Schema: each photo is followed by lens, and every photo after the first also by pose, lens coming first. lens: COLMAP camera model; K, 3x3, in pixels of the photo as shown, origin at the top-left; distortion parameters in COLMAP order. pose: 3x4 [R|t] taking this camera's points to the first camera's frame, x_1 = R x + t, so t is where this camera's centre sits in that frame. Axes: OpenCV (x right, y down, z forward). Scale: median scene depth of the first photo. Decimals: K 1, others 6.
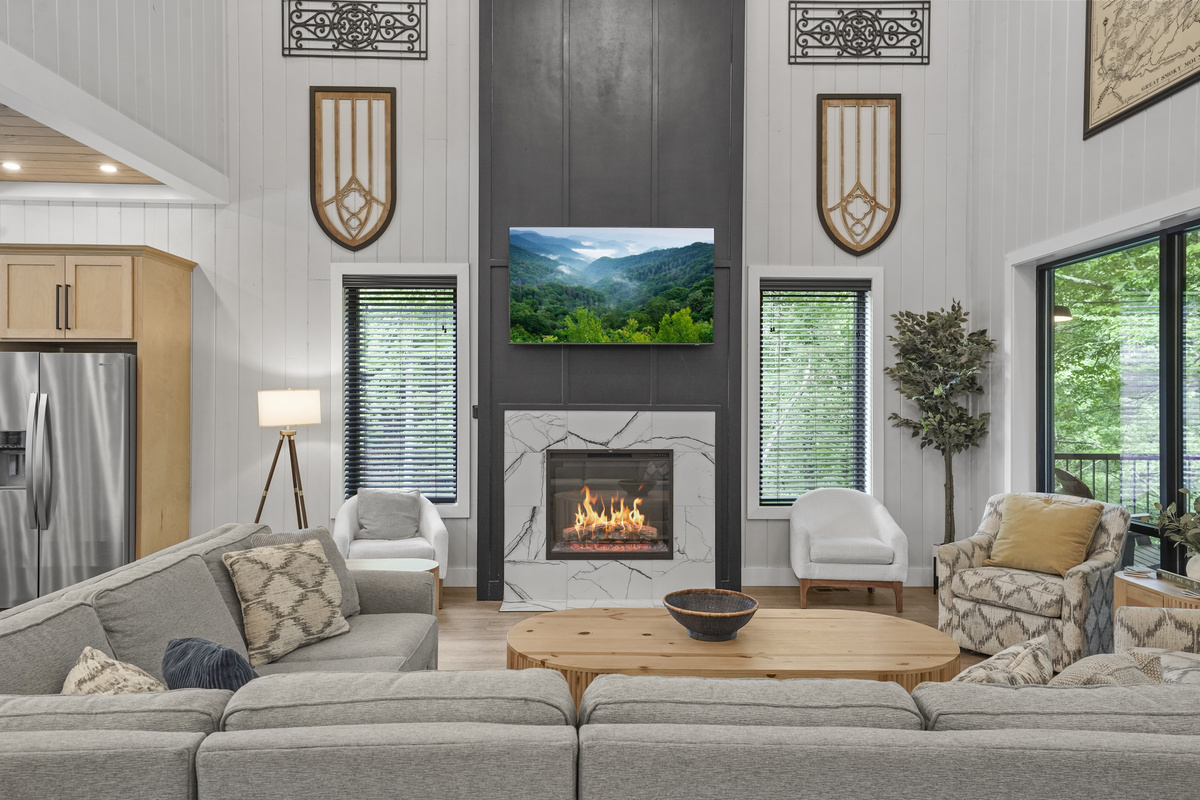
lens RADIAL K [[784.1, 0, 598.9], [0, 784.1, 404.2], [0, 0, 1]] dist [0.016578, -0.001915]
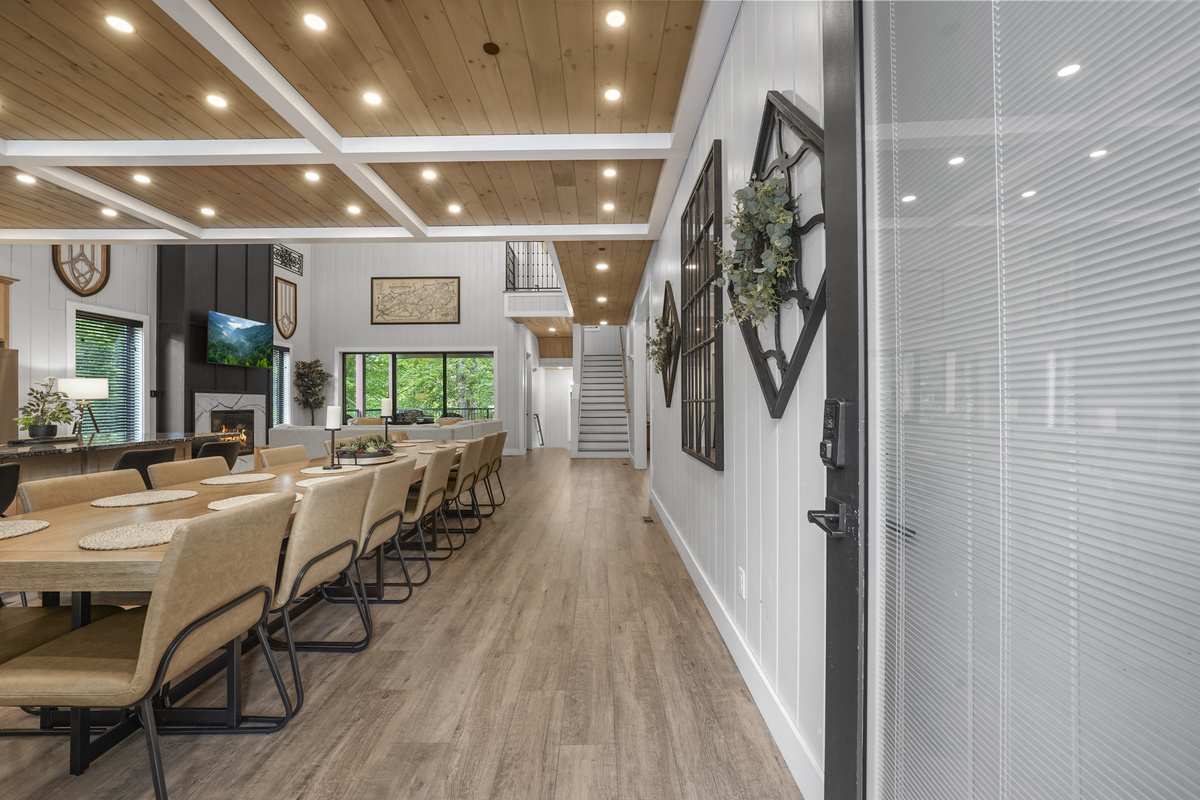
lens RADIAL K [[464.2, 0, 601.3], [0, 464.2, 395.6], [0, 0, 1]] dist [-0.021573, 0.006428]
pose [[0.020192, 0.013243, 0.999708, -1.269300], [0.008247, 0.999876, -0.013411, 0.039402], [-0.999762, 0.008516, 0.020080, -0.127009]]
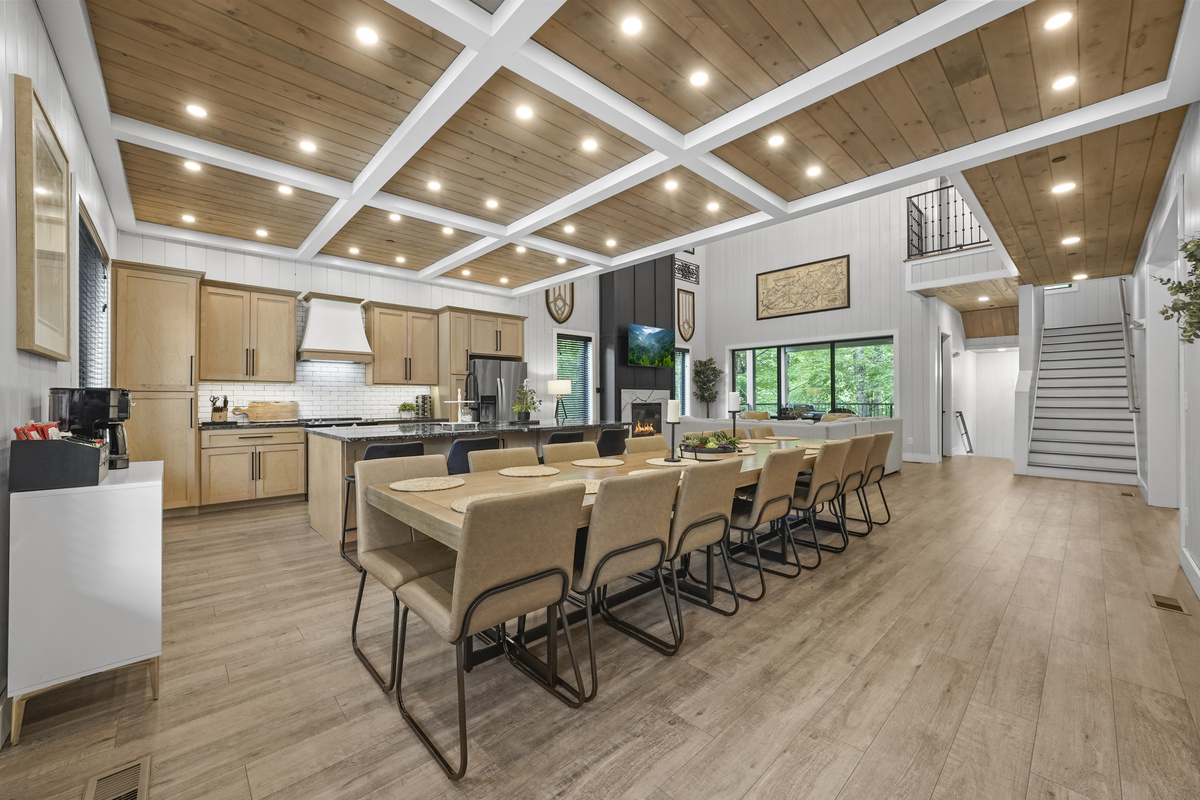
lens RADIAL K [[464.2, 0, 601.3], [0, 464.2, 395.6], [0, 0, 1]] dist [-0.021573, 0.006428]
pose [[0.745875, -0.000102, 0.666086, -1.180994], [0.006971, 0.999946, -0.007652, 0.040101], [-0.666050, 0.010351, 0.745835, -0.154426]]
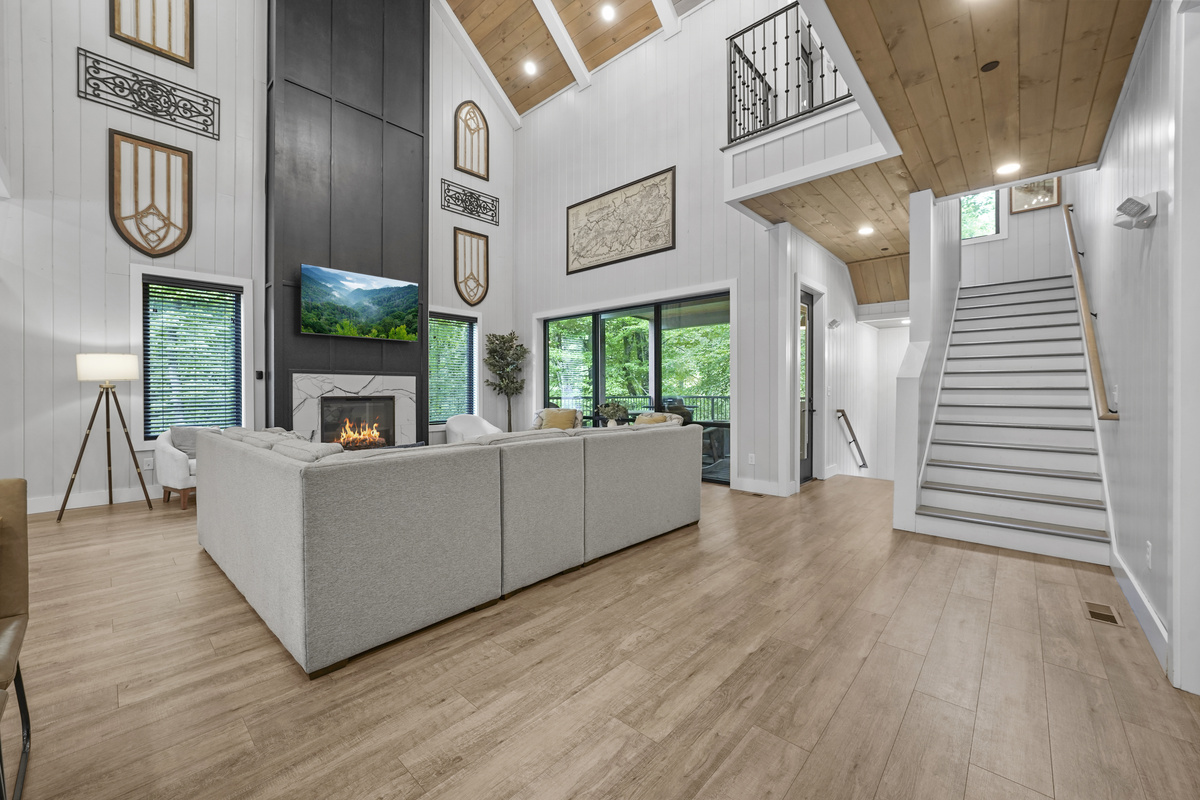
lens RADIAL K [[468.5, 0, 598.1], [0, 468.5, 389.1], [0, 0, 1]] dist [-0.008014, 0.000182]
pose [[0.693471, -0.001435, 0.720483, -0.360845], [0.005424, 0.999980, -0.003229, 0.045072], [-0.720464, 0.006146, 0.693465, -0.137743]]
